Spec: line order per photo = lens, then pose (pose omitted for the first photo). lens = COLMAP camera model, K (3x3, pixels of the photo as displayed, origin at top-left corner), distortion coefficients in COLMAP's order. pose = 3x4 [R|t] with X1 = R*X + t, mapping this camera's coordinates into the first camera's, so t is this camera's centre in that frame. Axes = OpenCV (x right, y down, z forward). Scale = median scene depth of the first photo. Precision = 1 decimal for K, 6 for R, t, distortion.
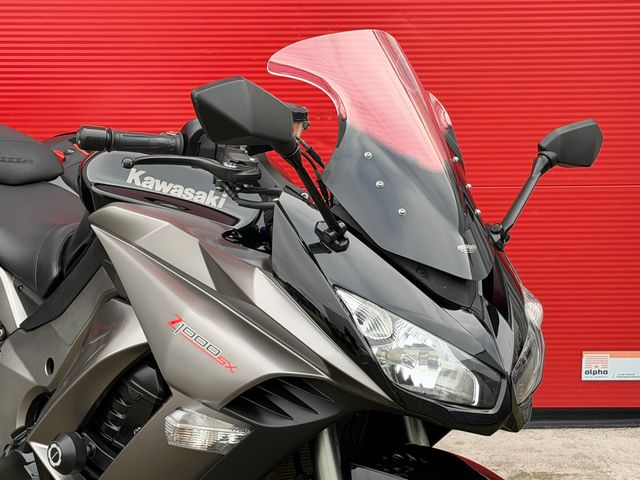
lens RADIAL K [[1512.9, 0, 321.2], [0, 1512.9, 252.6], [0, 0, 1]] dist [0.140925, 0.000000]
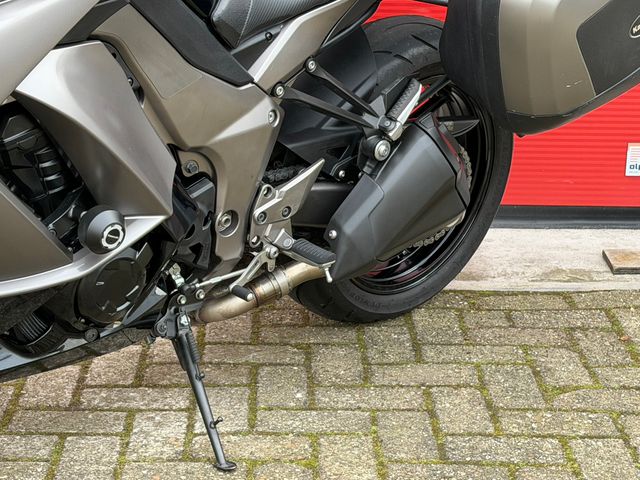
lens RADIAL K [[1512.9, 0, 319.5], [0, 1512.9, 254.6], [0, 0, 1]] dist [0.140925, 0.000000]
pose [[0.999709, 0.023139, -0.006831, -0.005111], [-0.022566, 0.996962, 0.074547, 0.109816], [0.008536, -0.074371, 0.997194, 0.151917]]
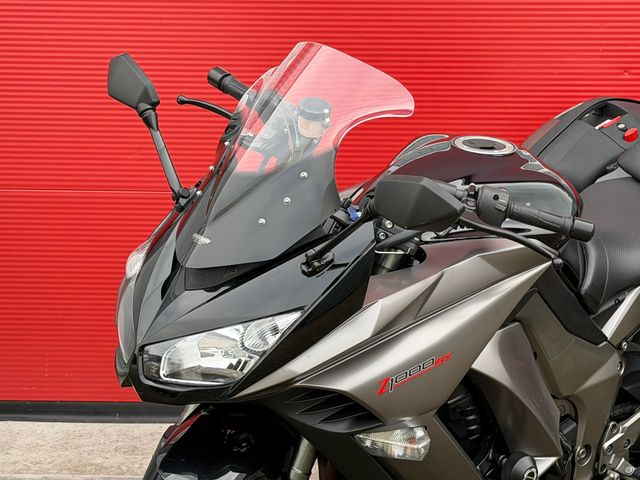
lens RADIAL K [[1512.9, 0, 325.1], [0, 1512.9, 244.0], [0, 0, 1]] dist [0.140925, 0.000000]
pose [[0.998253, 0.023188, -0.054342, -0.220447], [-0.024345, 0.999489, -0.020728, 0.025332], [0.053833, 0.022014, 0.998307, -0.087451]]
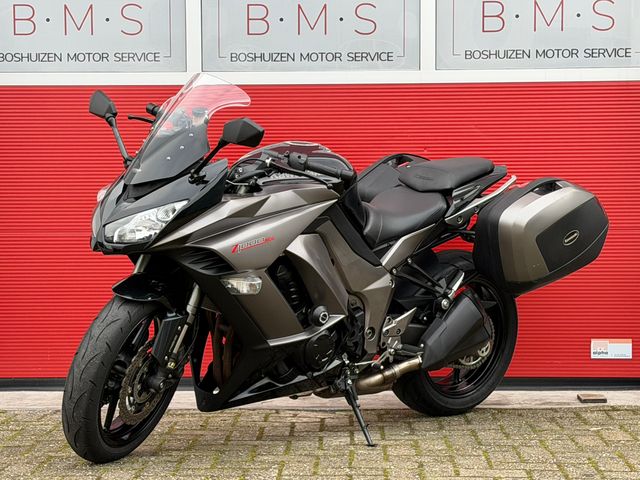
lens RADIAL K [[1512.9, 0, 320.1], [0, 1512.9, 242.5], [0, 0, 1]] dist [0.140925, 0.000000]
pose [[0.998284, 0.000933, -0.058549, -0.021132], [-0.012817, 0.979108, -0.202938, 0.465264], [0.057136, 0.203340, 0.977440, -0.893587]]
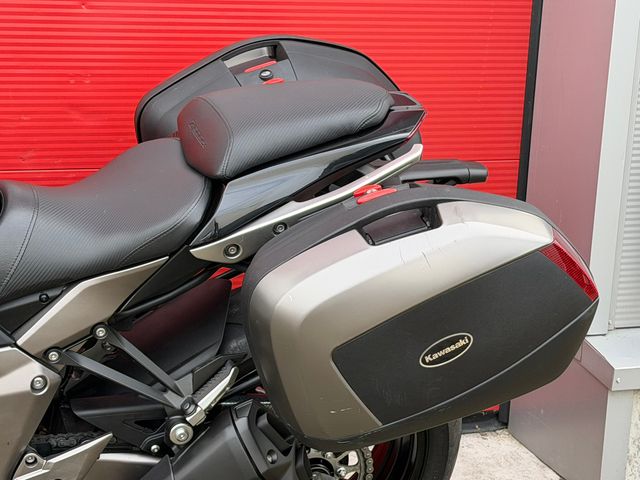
lens RADIAL K [[1512.9, 0, 338.2], [0, 1512.9, 231.5], [0, 0, 1]] dist [0.140925, 0.000000]
pose [[0.903594, 0.166620, -0.394658, 0.475326], [-0.158068, 0.985932, 0.054342, -0.078062], [0.398161, 0.013279, 0.917220, 0.380801]]
